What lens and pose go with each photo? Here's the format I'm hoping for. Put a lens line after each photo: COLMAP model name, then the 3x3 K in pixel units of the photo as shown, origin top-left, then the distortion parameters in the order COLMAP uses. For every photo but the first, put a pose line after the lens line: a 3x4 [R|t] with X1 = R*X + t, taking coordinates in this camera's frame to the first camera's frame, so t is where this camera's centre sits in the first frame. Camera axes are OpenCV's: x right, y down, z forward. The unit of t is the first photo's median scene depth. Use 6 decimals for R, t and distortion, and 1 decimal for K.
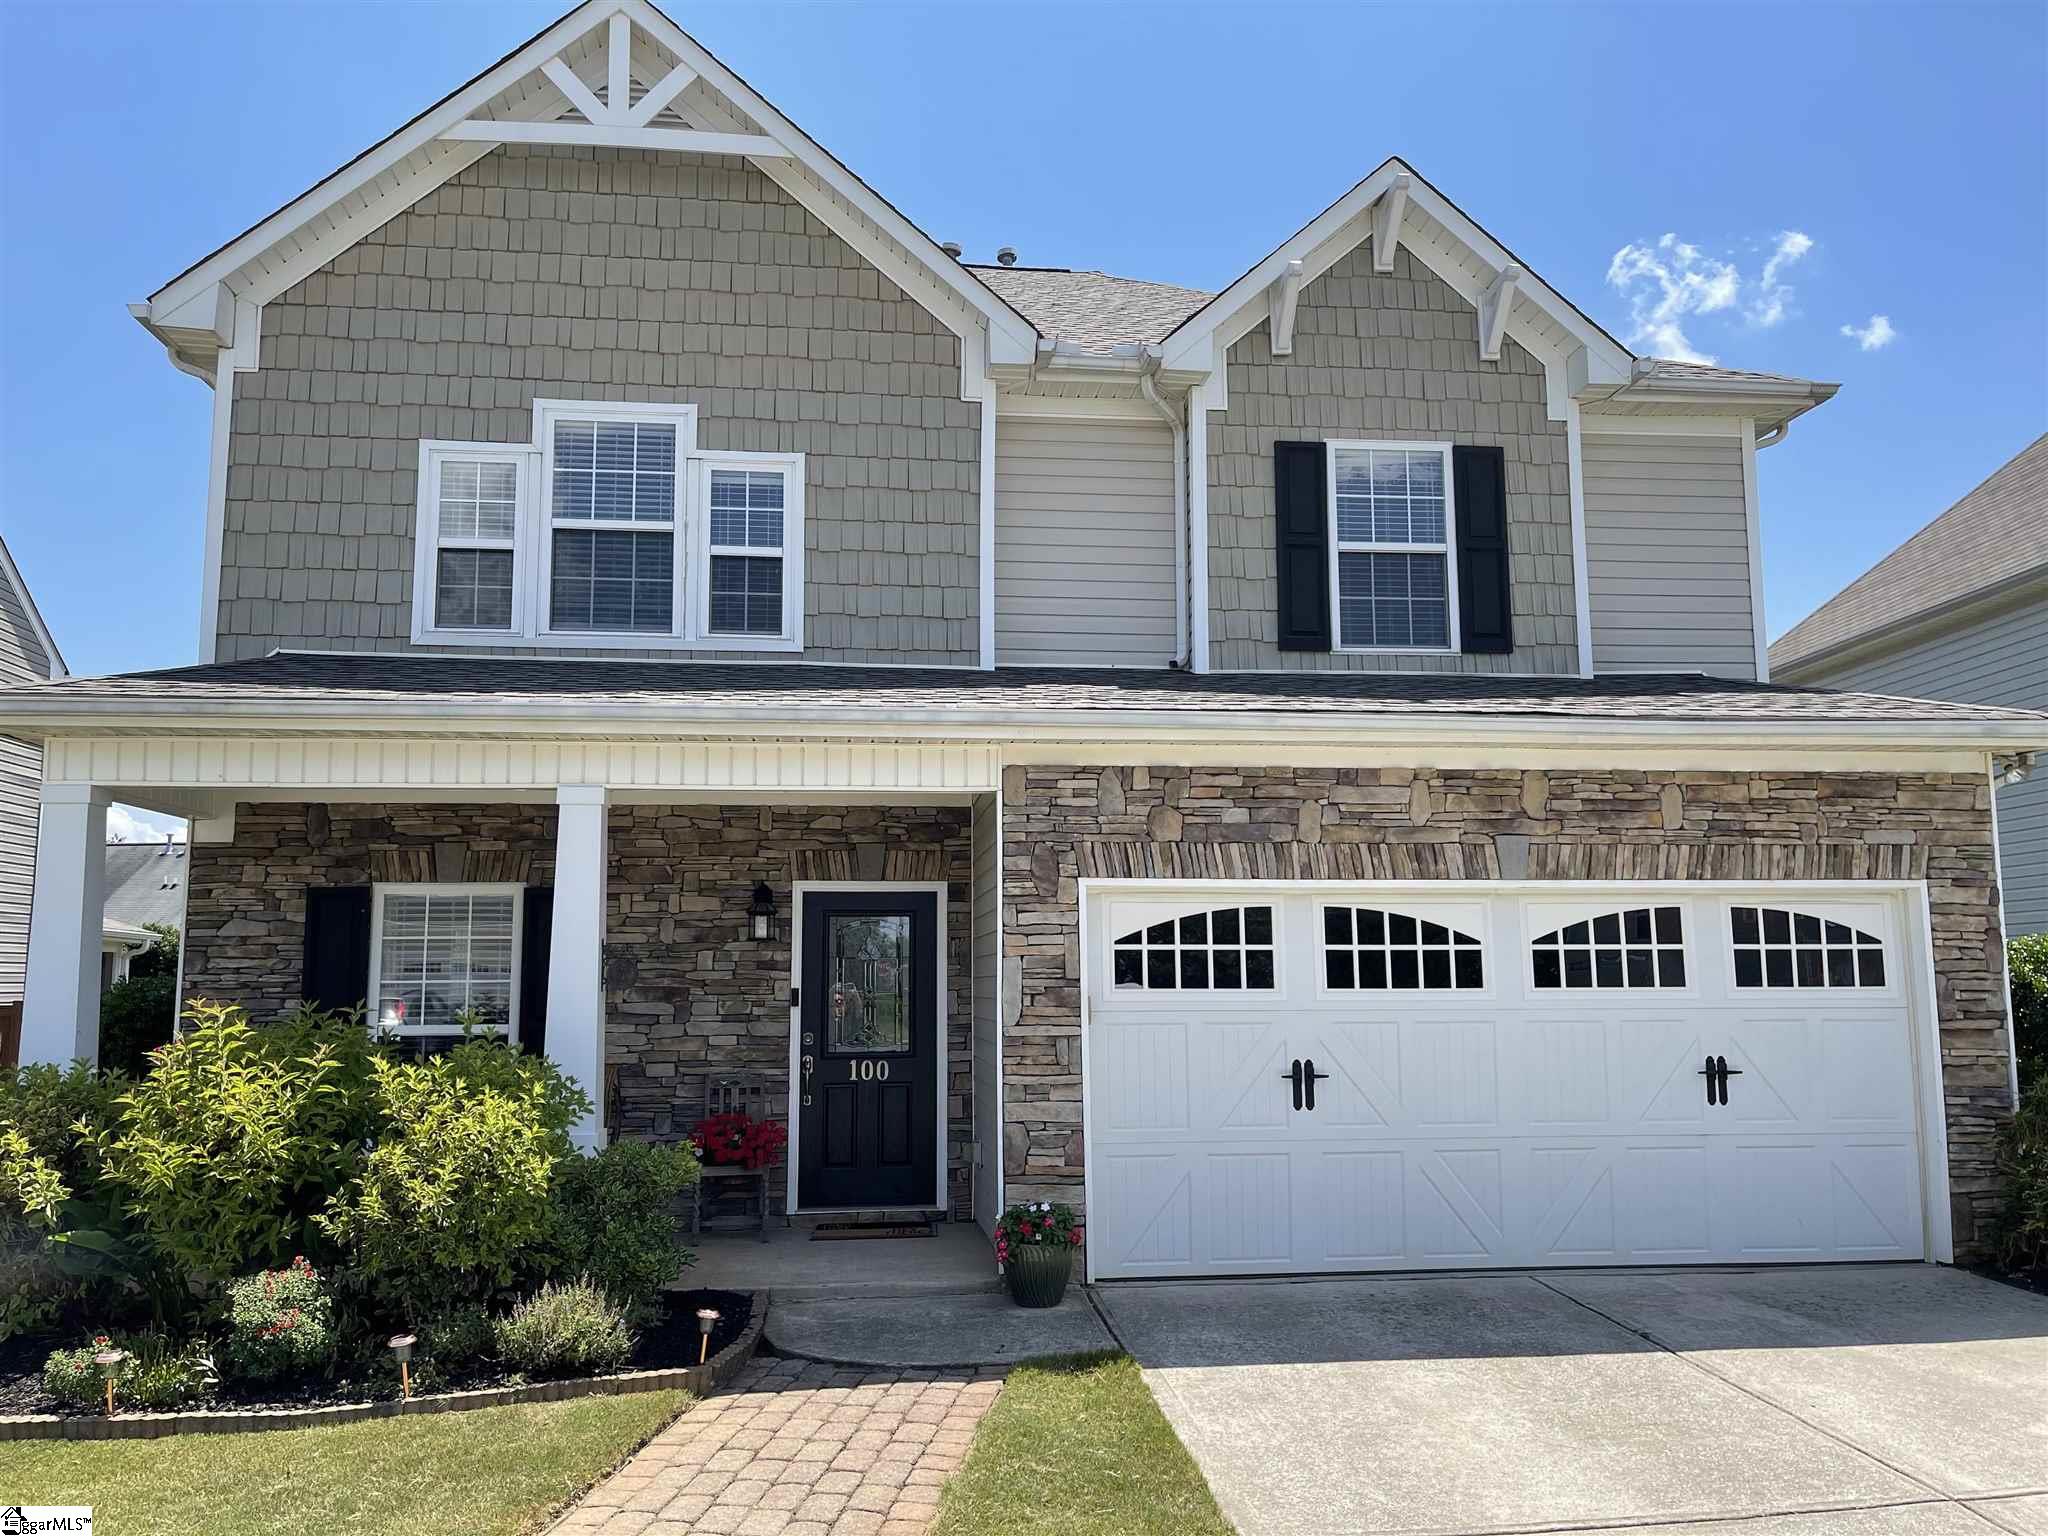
lens RADIAL K [[1571.1, 0, 1021.6], [0, 1571.1, 764.1], [0, 0, 1]] dist [0.044633, -0.031759]
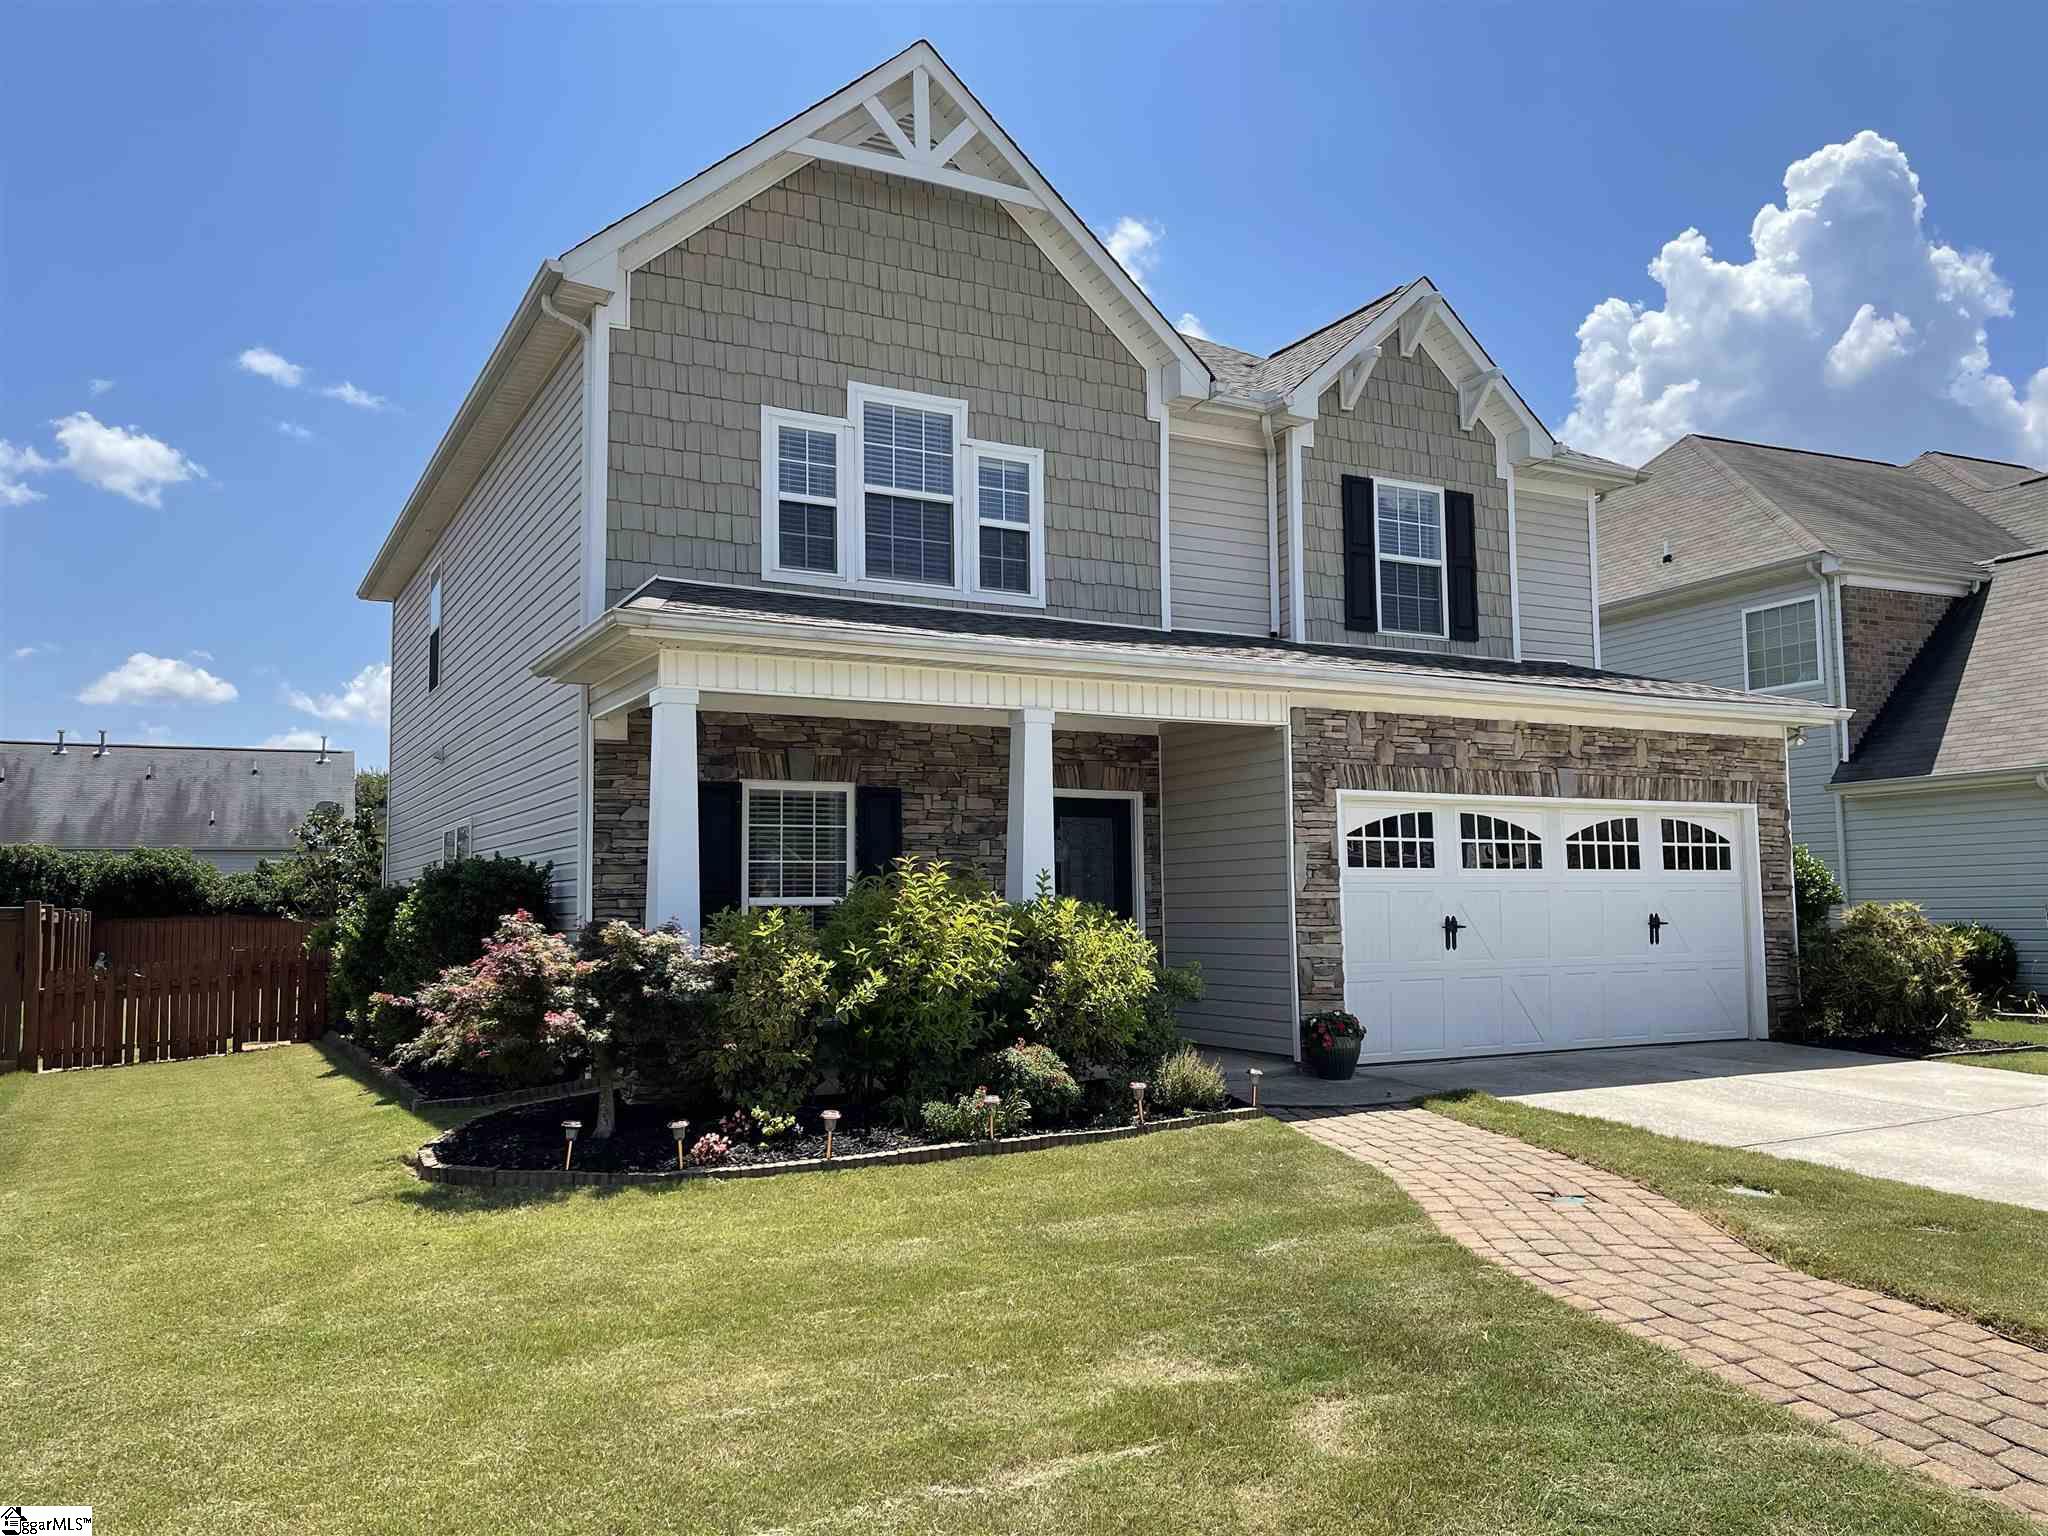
lens RADIAL K [[1571.1, 0, 1022.5], [0, 1571.1, 771.1], [0, 0, 1]] dist [0.044633, -0.031759]
pose [[0.925395, 0.030604, 0.377767, -0.644353], [-0.046369, 0.998389, 0.032706, 0.019721], [-0.376158, -0.047782, 0.925323, -0.175963]]
